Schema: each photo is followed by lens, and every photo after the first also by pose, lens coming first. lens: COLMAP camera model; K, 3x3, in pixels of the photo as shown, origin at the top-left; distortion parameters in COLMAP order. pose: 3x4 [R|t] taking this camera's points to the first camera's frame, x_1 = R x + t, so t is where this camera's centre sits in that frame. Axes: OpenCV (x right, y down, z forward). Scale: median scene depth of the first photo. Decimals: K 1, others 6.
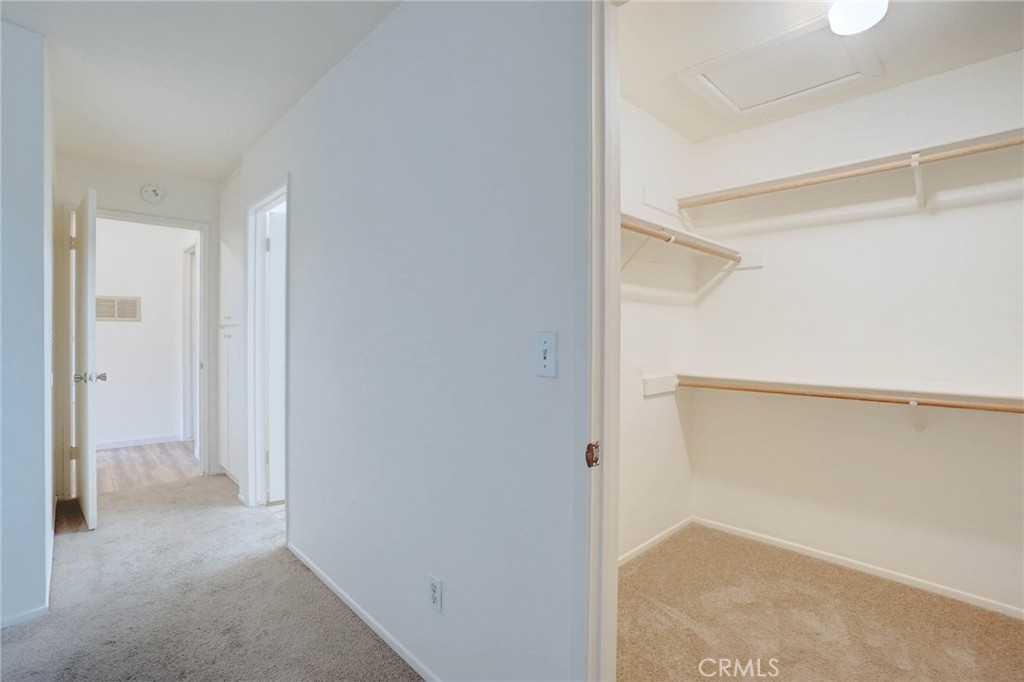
lens RADIAL K [[464.5, 0, 507.3], [0, 464.5, 337.8], [0, 0, 1]] dist [-0.062764, 0.023079]
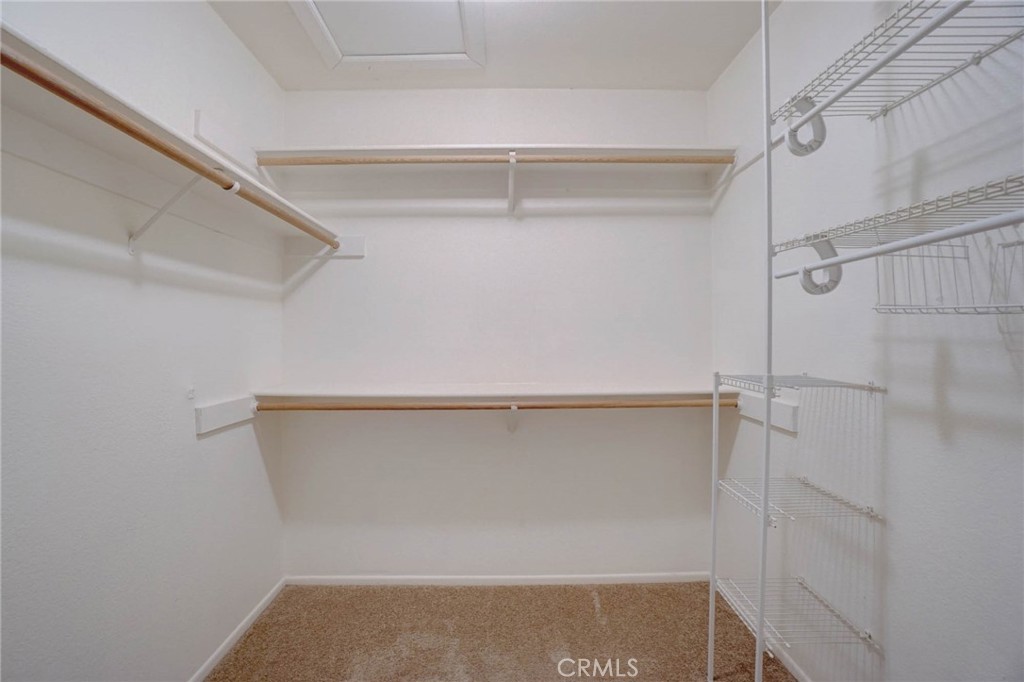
lens RADIAL K [[464.5, 0, 507.3], [0, 464.5, 337.8], [0, 0, 1]] dist [-0.062764, 0.023079]
pose [[0.681286, -0.005545, 0.731996, 0.131161], [0.015035, 0.999866, -0.006419, 0.001523], [-0.731863, 0.015379, 0.681278, 0.256499]]
